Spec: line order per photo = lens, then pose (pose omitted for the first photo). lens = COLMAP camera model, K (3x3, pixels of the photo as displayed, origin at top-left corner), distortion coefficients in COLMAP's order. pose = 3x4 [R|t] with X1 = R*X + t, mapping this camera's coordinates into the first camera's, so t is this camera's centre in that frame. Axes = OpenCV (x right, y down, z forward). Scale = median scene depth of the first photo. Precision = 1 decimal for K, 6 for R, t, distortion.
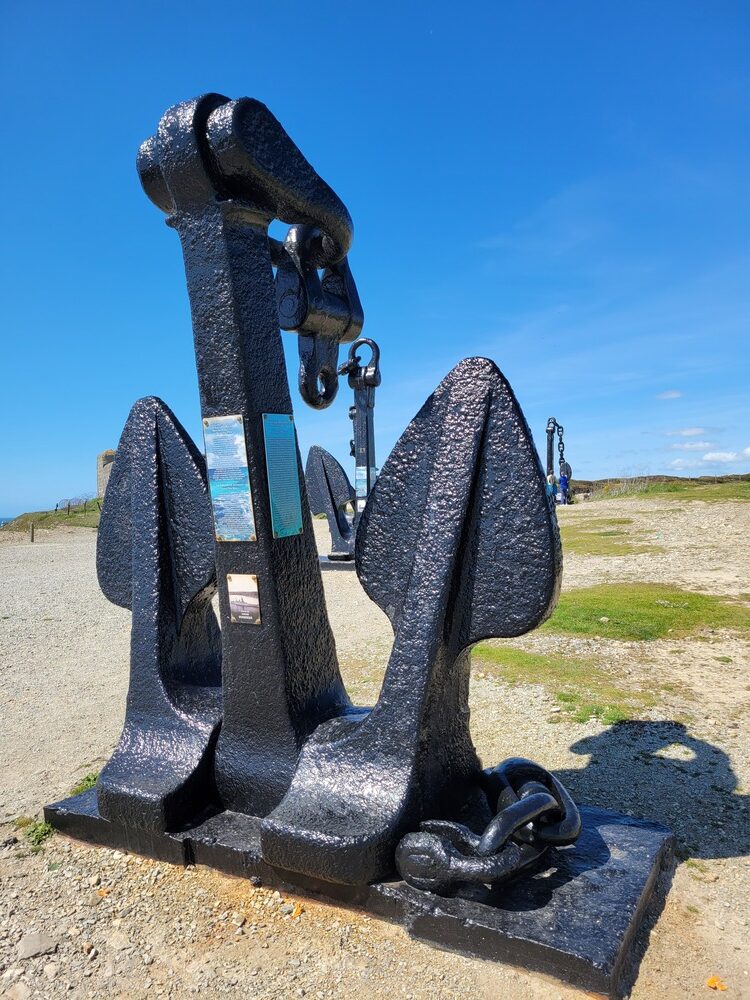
lens RADIAL K [[756.2, 0, 373.7], [0, 756.2, 498.0], [0, 0, 1]] dist [0.028726, -0.004419]
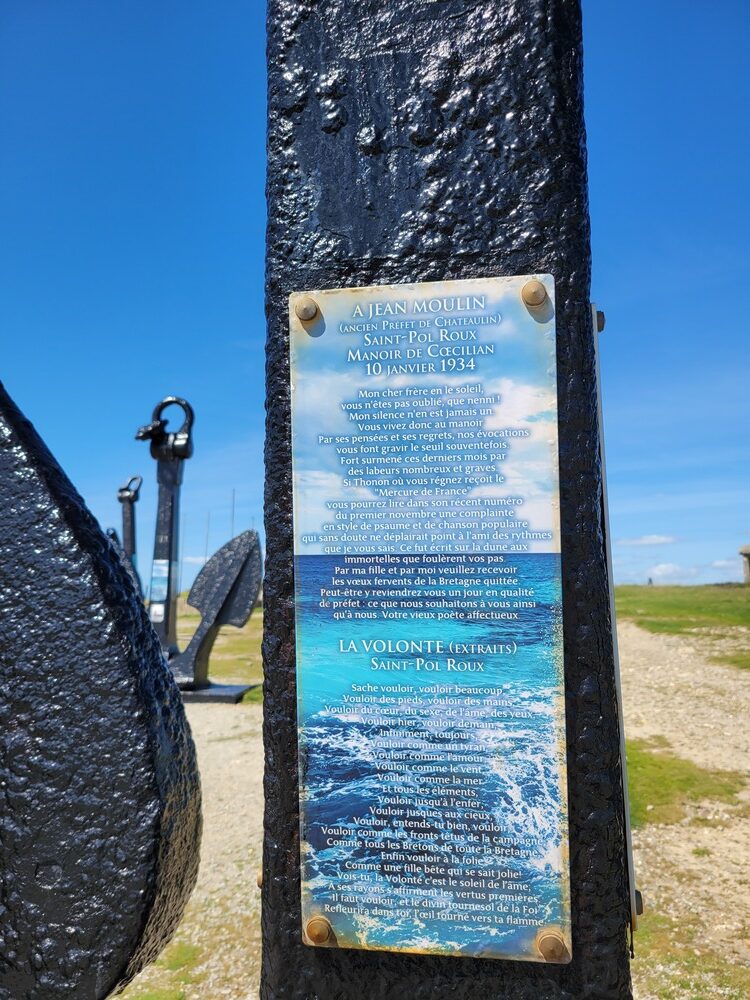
lens RADIAL K [[756.2, 0, 376.1], [0, 756.2, 501.9], [0, 0, 1]] dist [0.028726, -0.004419]
pose [[0.942252, 0.070379, 0.327428, -0.066452], [-0.028854, 0.991094, -0.129997, -0.006995], [-0.333661, 0.113042, 0.935891, 0.206071]]
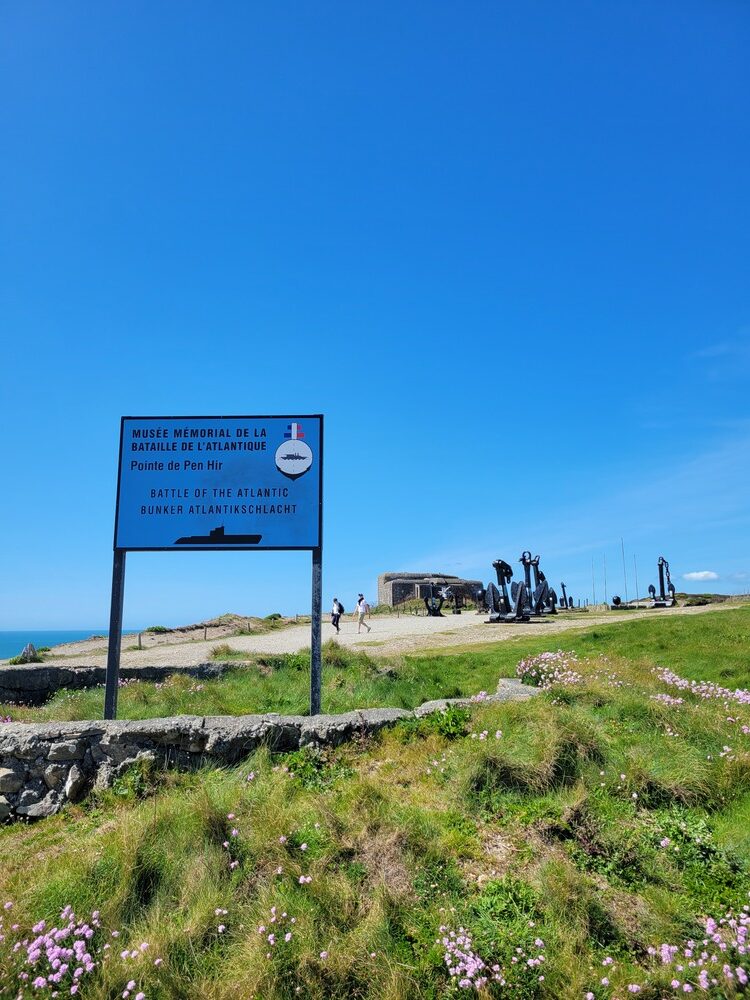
lens RADIAL K [[756.2, 0, 371.5], [0, 756.2, 498.6], [0, 0, 1]] dist [0.028726, -0.004419]
pose [[0.959472, -0.031239, -0.280067, 0.300437], [-0.010785, 0.989038, -0.147264, 0.075686], [0.281597, 0.144316, 0.948618, -2.687295]]
